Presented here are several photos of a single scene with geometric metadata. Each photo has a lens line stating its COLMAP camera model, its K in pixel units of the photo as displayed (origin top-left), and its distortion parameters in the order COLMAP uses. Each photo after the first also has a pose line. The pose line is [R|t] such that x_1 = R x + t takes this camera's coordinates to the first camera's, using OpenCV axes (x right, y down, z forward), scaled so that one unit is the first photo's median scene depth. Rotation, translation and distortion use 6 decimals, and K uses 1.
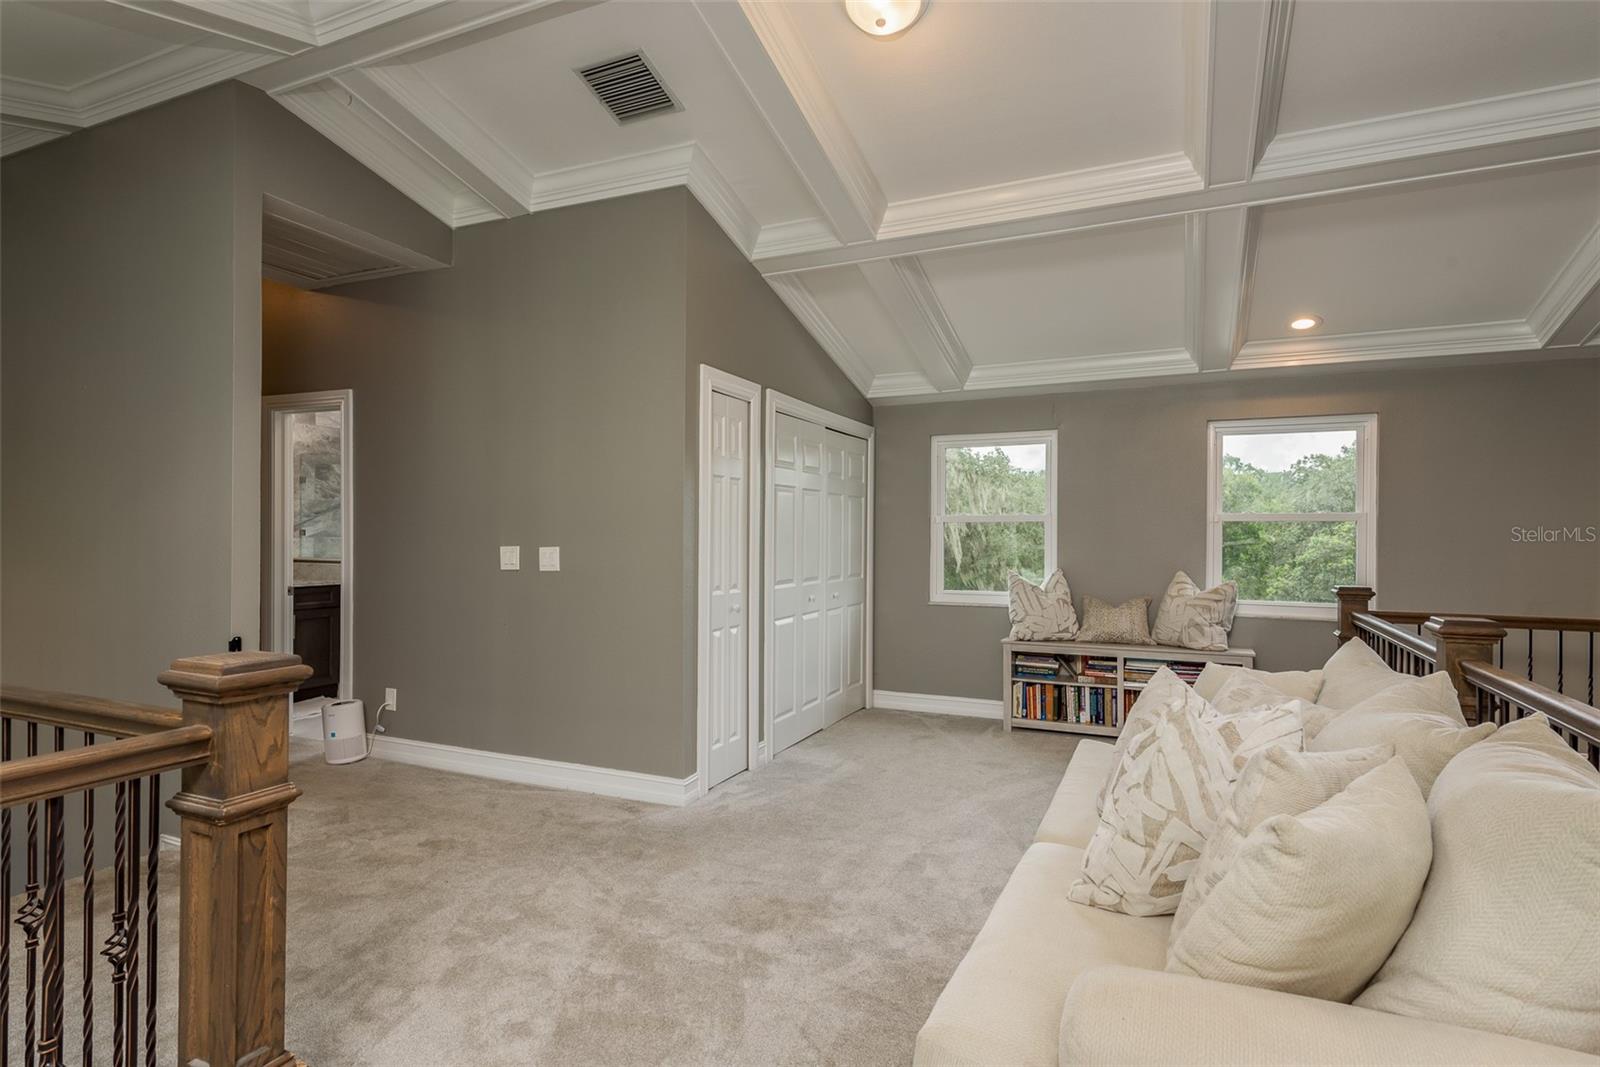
lens RADIAL K [[826.3, 0, 804.4], [0, 826.3, 535.0], [0, 0, 1]] dist [0.001169, -0.000308]
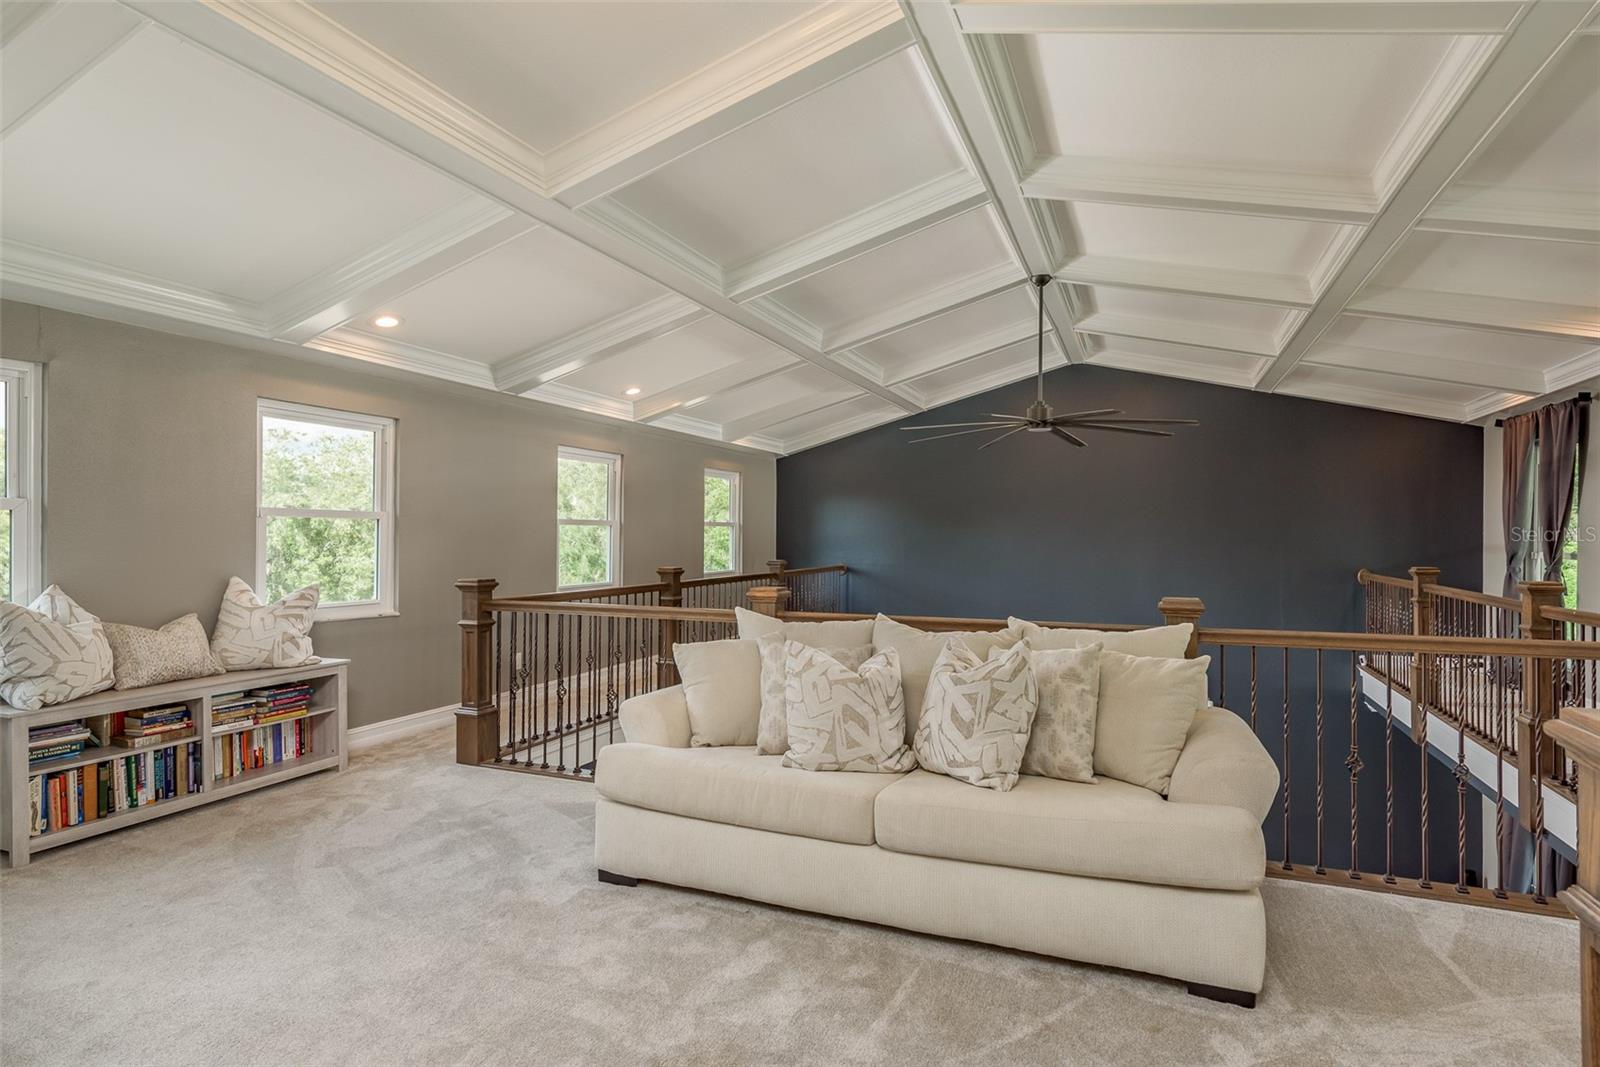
lens RADIAL K [[826.3, 0, 800.7], [0, 826.3, 533.6], [0, 0, 1]] dist [0.001169, -0.000308]
pose [[-0.053384, 0.000568, 0.998574, -0.377729], [-0.006137, 0.999981, -0.000897, -0.000900], [-0.998555, -0.006176, -0.053380, 0.493311]]
